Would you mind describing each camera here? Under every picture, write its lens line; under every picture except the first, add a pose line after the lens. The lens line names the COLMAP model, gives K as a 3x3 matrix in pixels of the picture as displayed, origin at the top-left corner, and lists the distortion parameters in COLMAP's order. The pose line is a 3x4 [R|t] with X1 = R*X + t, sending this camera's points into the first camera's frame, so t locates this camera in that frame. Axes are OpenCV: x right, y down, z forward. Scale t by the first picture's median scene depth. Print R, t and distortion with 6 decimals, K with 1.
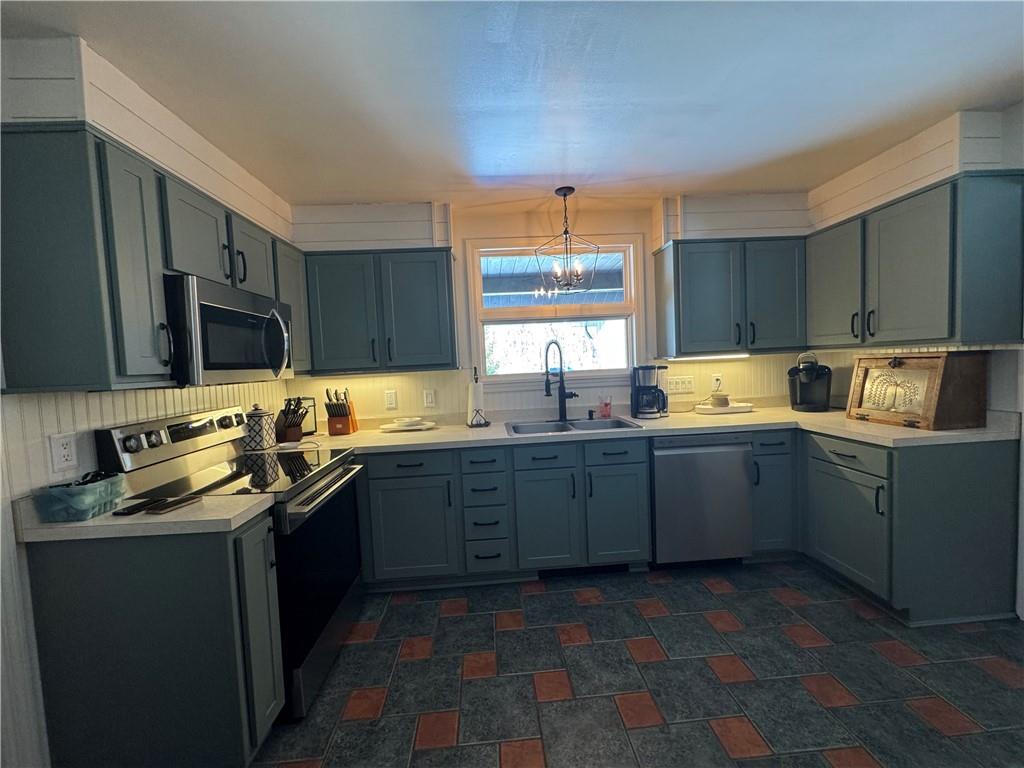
lens RADIAL K [[411.9, 0, 512.0], [0, 411.9, 384.0], [0, 0, 1]] dist [-0.003825, 0.000496]
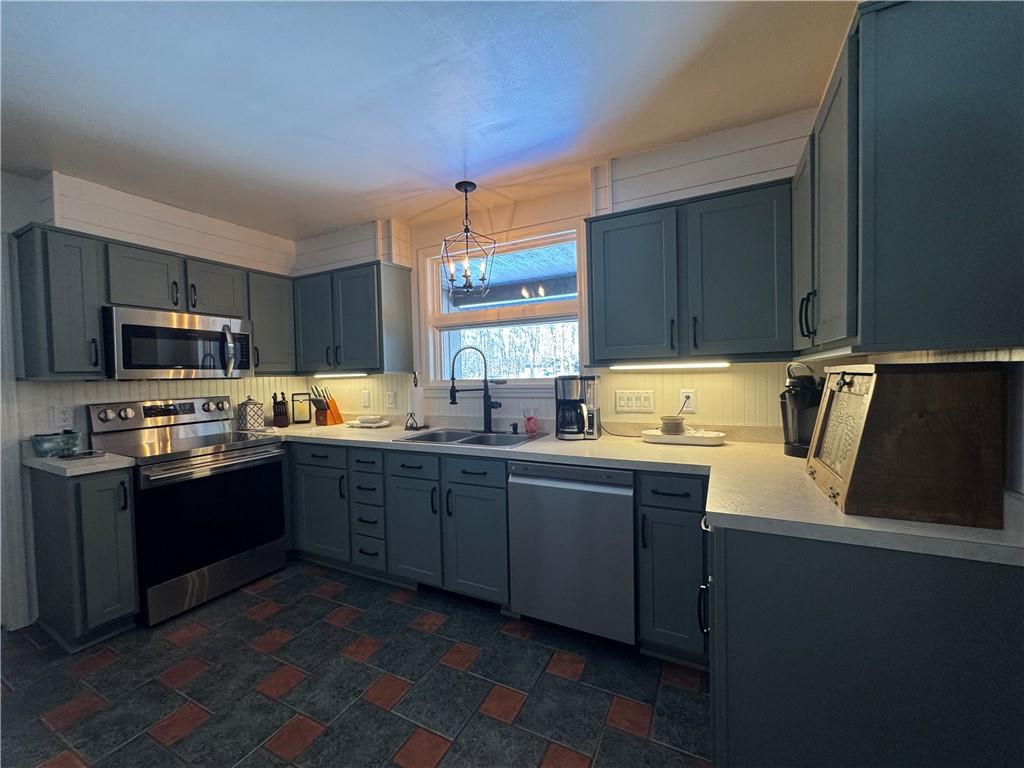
lens RADIAL K [[411.9, 0, 512.0], [0, 411.9, 384.0], [0, 0, 1]] dist [-0.003825, 0.000496]
pose [[0.860453, 0.038001, -0.508111, 0.713864], [-0.042372, 0.999098, 0.002968, -0.026862], [0.507765, 0.018976, 0.861287, 0.254719]]
